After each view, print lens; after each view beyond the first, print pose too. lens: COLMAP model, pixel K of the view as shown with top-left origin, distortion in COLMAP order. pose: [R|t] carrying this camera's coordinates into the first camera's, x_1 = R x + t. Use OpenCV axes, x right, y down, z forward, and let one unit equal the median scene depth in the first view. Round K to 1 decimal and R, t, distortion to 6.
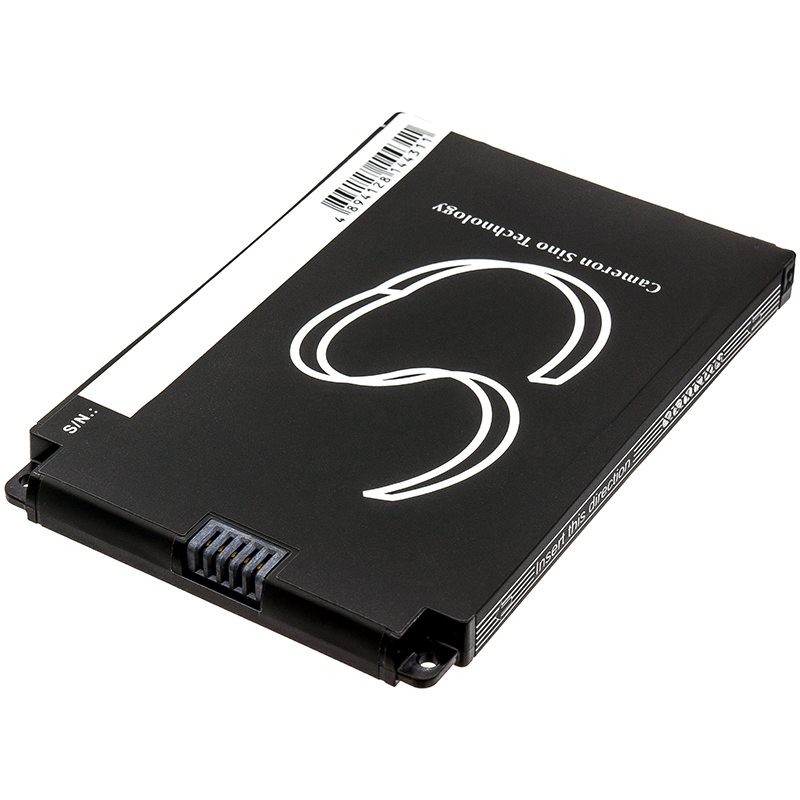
lens RADIAL K [[3060.2, 0, 400.1], [0, 3060.2, 400.0], [0, 0, 1]] dist [0.234829, 0.000000]
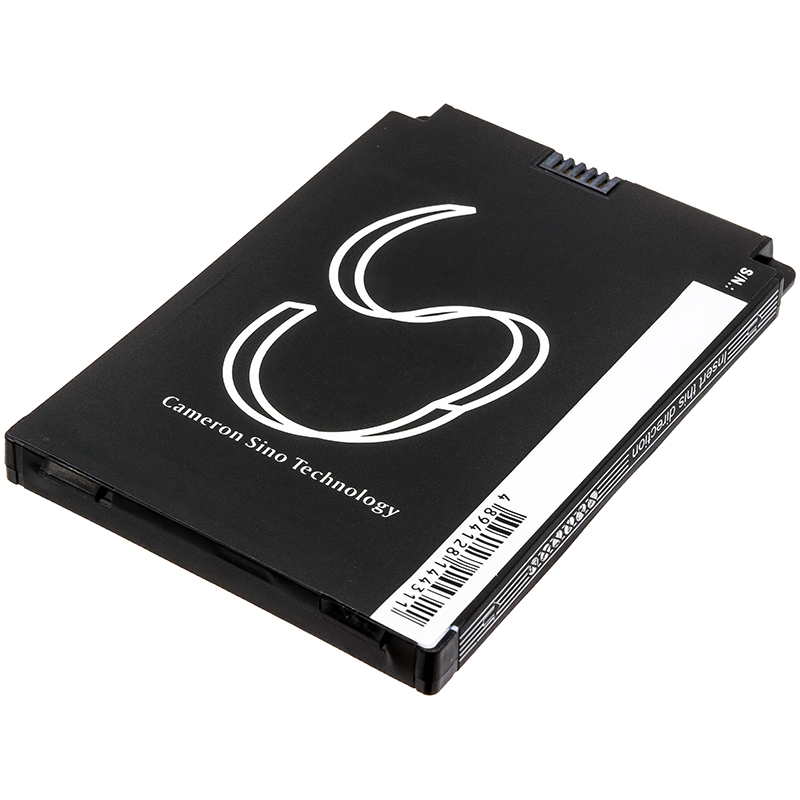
lens RADIAL K [[3060.2, 0, 401.0], [0, 3060.2, 398.6], [0, 0, 1]] dist [0.234829, 0.000000]
pose [[-0.997706, -0.064420, -0.020811, 0.030762], [-0.036414, 0.251526, 0.967165, -0.931007], [-0.057070, 0.965704, -0.253295, 1.206293]]
